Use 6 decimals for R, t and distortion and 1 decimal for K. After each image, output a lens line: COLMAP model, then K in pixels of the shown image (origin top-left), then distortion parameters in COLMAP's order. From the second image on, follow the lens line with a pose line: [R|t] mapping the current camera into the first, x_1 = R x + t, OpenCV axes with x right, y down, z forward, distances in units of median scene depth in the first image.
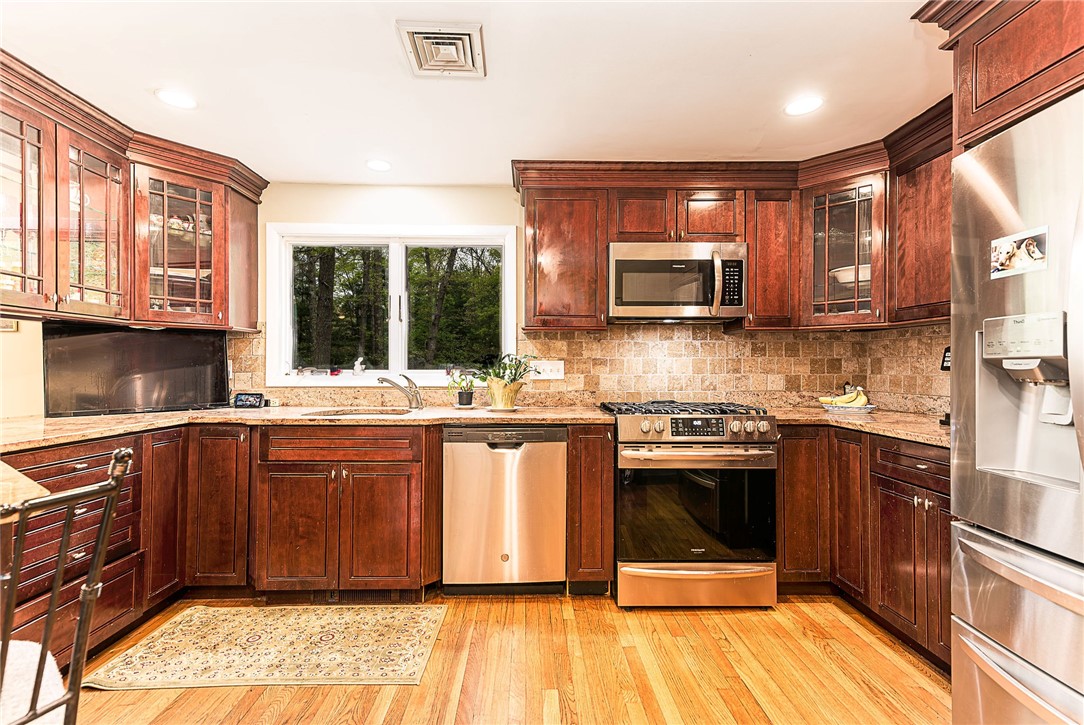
lens RADIAL K [[498.4, 0, 542.2], [0, 498.4, 367.0], [0, 0, 1]] dist [0.009774, -0.000564]
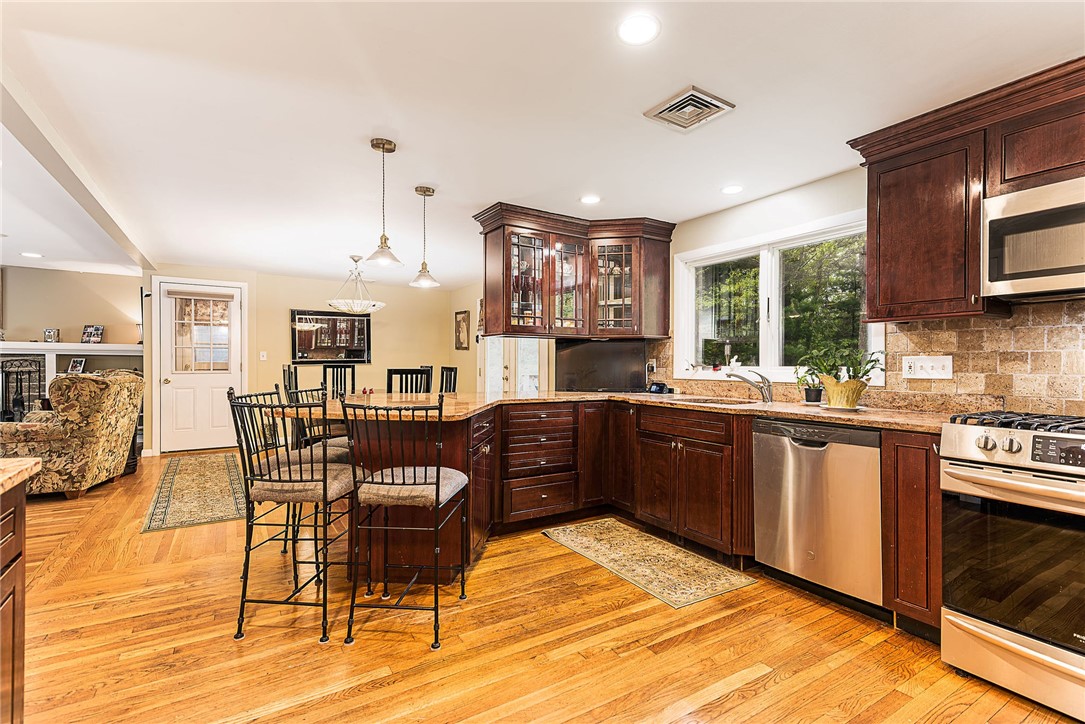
lens RADIAL K [[499.6, 0, 541.7], [0, 499.6, 365.5], [0, 0, 1]] dist [0.016579, -0.000339]
pose [[0.504802, 0.002322, -0.863232, 0.466758], [-0.001204, 0.999997, 0.001986, 0.002435], [0.863235, 0.000037, 0.504803, 0.030057]]
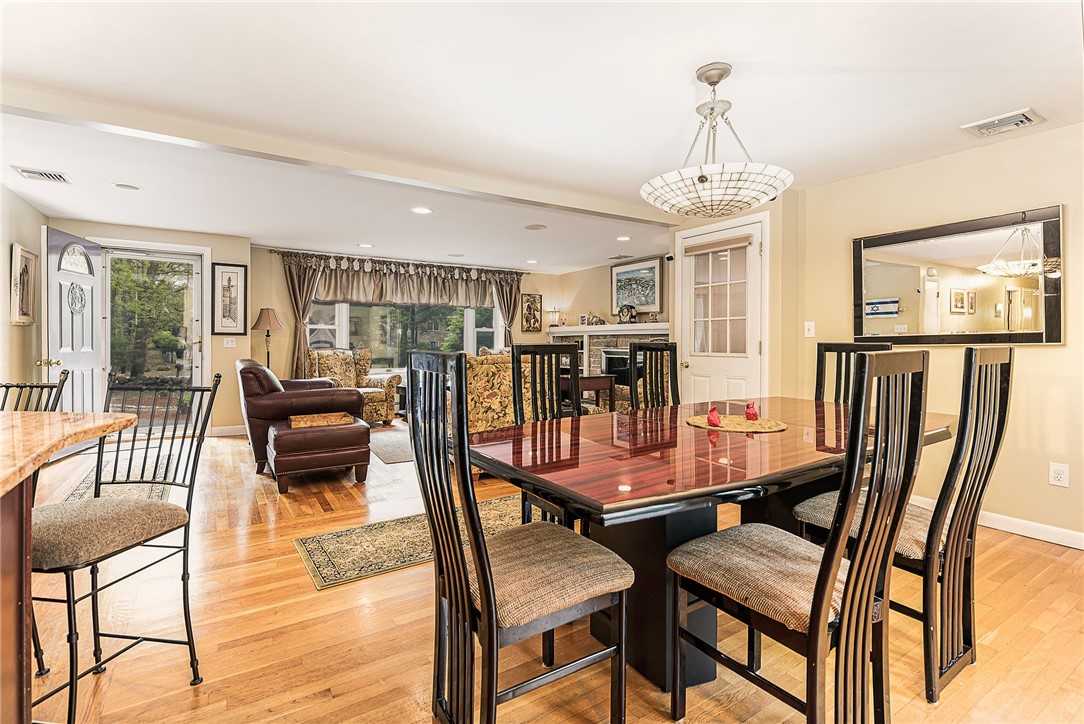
lens RADIAL K [[507.7, 0, 550.8], [0, 507.7, 345.4], [0, 0, 1]] dist [-0.000471, 0.000146]
pose [[-0.848245, -0.003888, -0.529589, -0.994172], [-0.006054, 0.999979, 0.002354, 0.010067], [0.529569, 0.005203, -0.848251, 0.968249]]
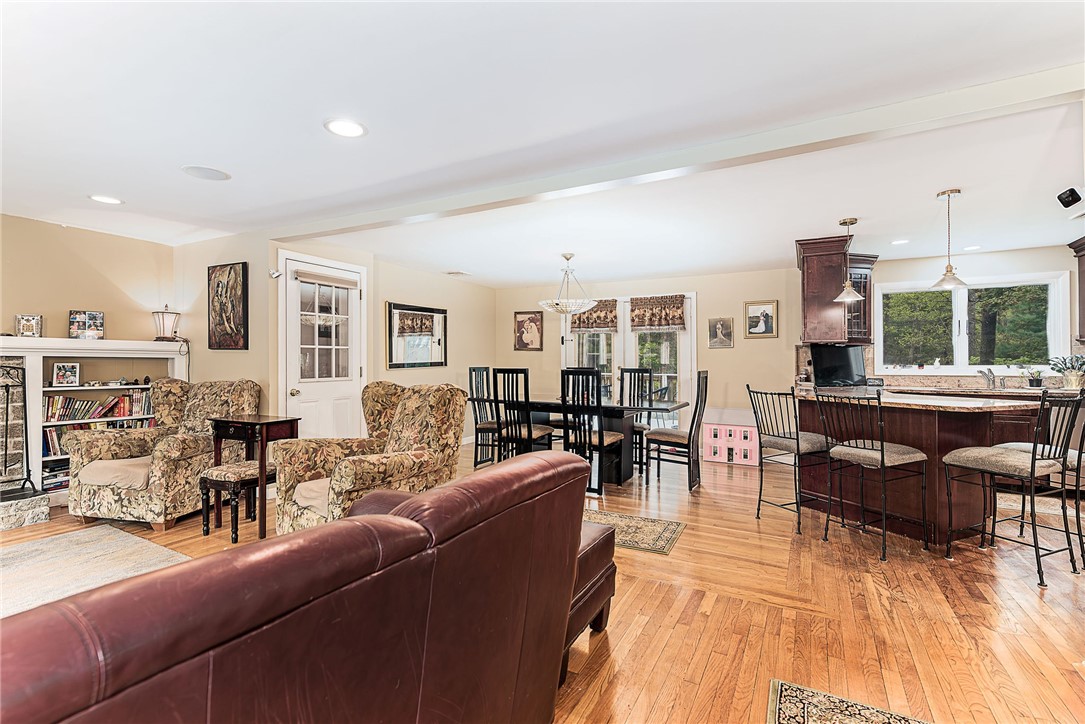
lens RADIAL K [[495.4, 0, 542.5], [0, 495.4, 362.0], [0, 0, 1]] dist [0.015218, -0.000484]
pose [[0.868923, -0.006282, -0.494908, -0.788115], [0.006884, 0.999976, -0.000606, -0.015811], [0.494900, -0.002880, 0.868945, -1.298732]]
